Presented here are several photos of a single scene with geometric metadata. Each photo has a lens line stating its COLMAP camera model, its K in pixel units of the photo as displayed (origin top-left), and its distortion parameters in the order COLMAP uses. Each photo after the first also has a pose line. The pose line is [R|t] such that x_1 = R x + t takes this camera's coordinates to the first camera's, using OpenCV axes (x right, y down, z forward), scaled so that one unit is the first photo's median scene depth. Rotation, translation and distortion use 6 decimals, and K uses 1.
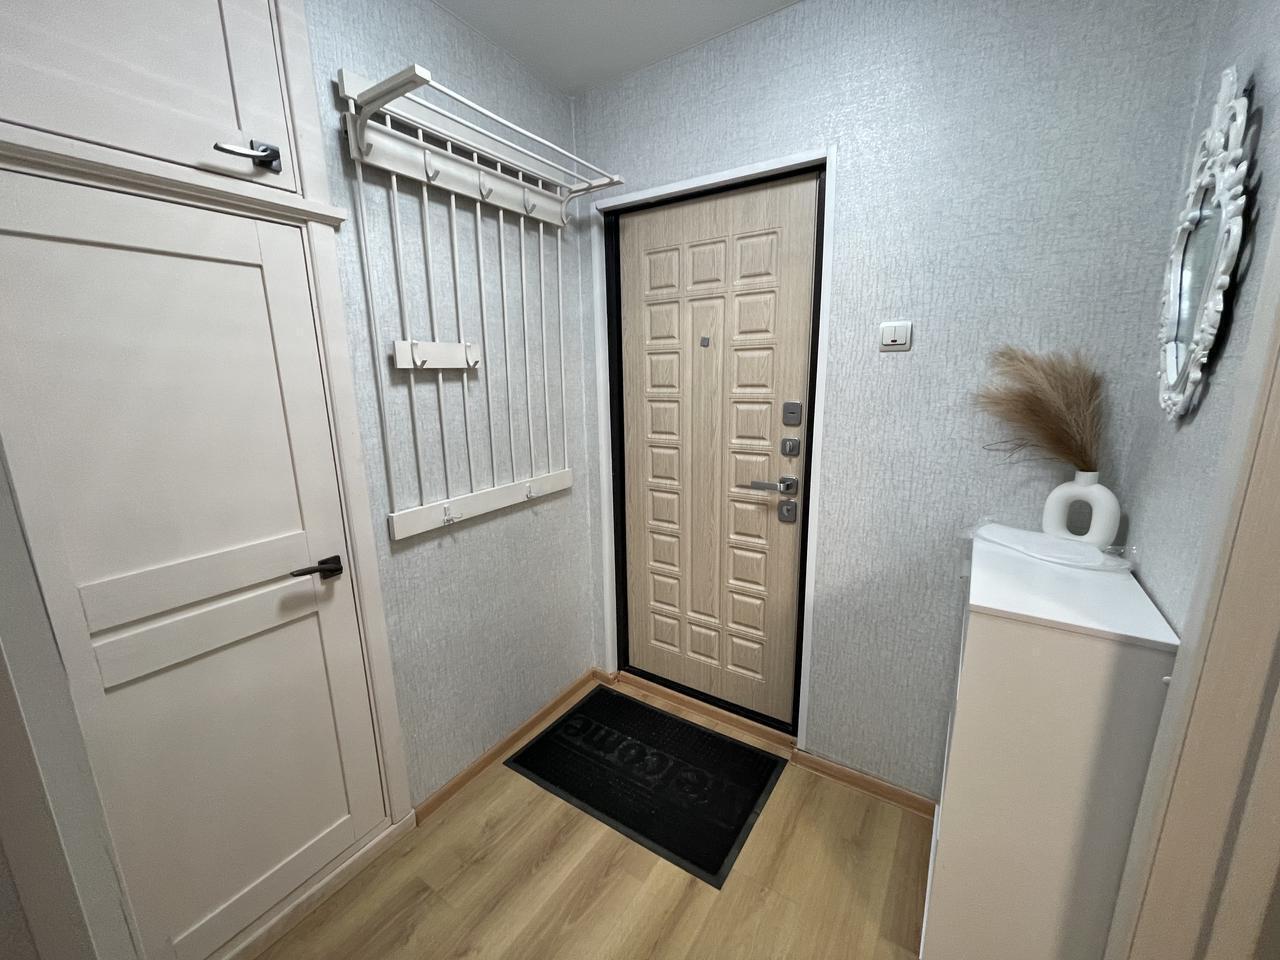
lens RADIAL K [[516.3, 0, 633.0], [0, 516.3, 480.6], [0, 0, 1]] dist [-0.001505, -0.000048]
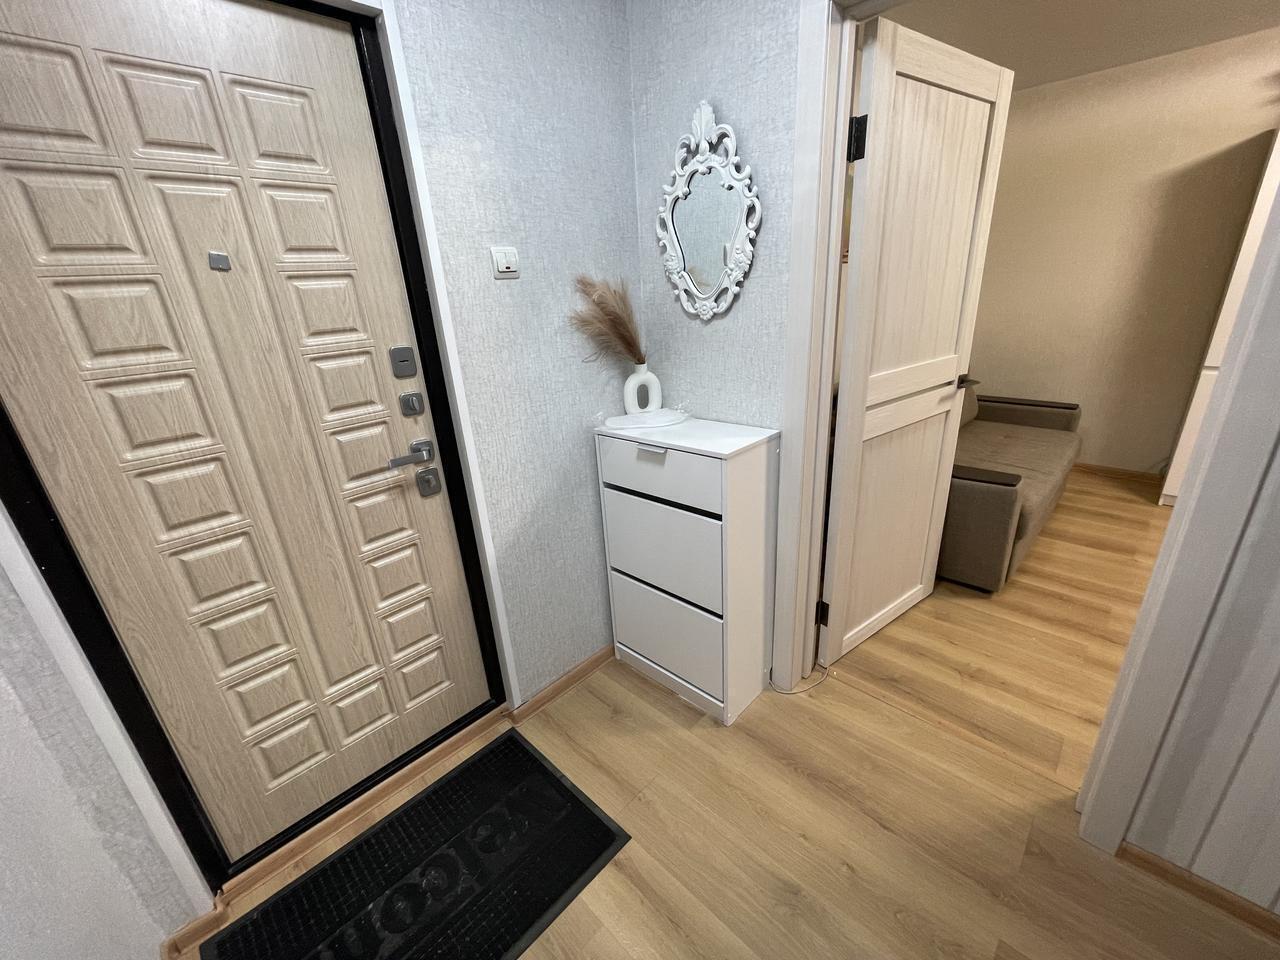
lens RADIAL K [[516.3, 0, 637.7], [0, 516.3, 483.0], [0, 0, 1]] dist [-0.001505, -0.000048]
pose [[0.176495, -0.338717, 0.924186, -0.399073], [0.262414, 0.921136, 0.287485, -0.087971], [-0.948677, 0.191779, 0.251460, 0.474558]]
